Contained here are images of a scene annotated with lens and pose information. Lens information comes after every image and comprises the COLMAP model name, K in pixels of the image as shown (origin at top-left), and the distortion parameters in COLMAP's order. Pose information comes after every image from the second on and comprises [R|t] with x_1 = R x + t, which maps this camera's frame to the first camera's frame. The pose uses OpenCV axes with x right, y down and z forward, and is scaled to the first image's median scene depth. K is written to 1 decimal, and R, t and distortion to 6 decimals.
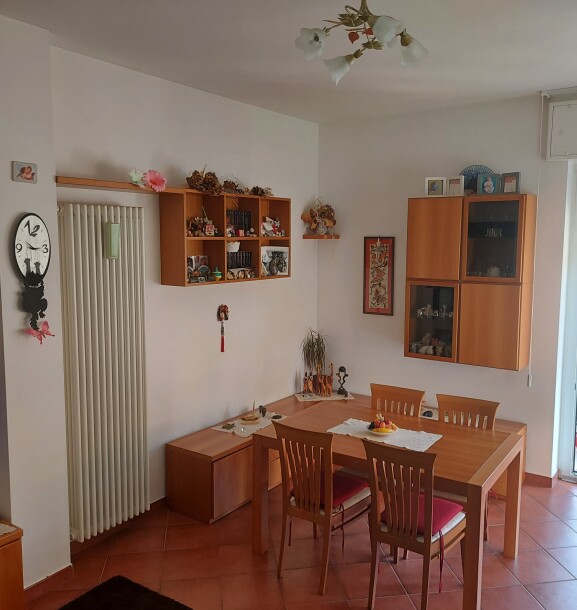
lens RADIAL K [[587.1, 0, 288.5], [0, 587.1, 305.0], [0, 0, 1]] dist [0.019599, -0.002481]
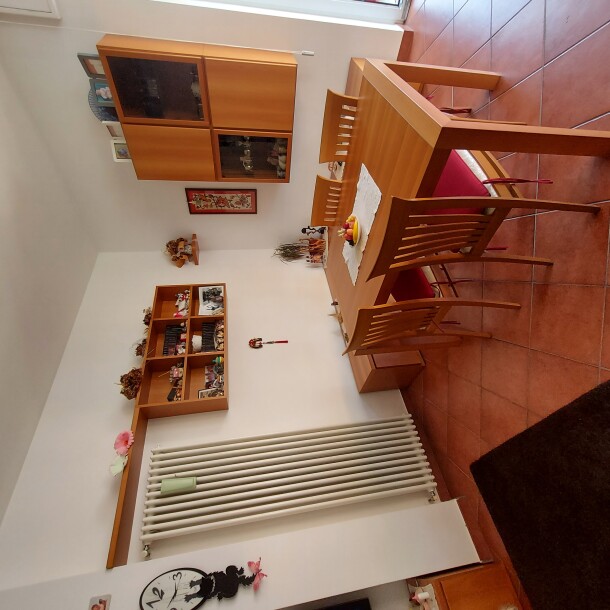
lens RADIAL K [[318.0, 0, 312.0], [0, 318.0, 305.6], [0, 0, 1]] dist [0.001777, -0.000360]
pose [[-0.004698, -0.963979, -0.265938, 0.142821], [0.995484, -0.029724, 0.090158, 0.074420], [-0.094815, -0.264313, 0.959765, 0.379987]]
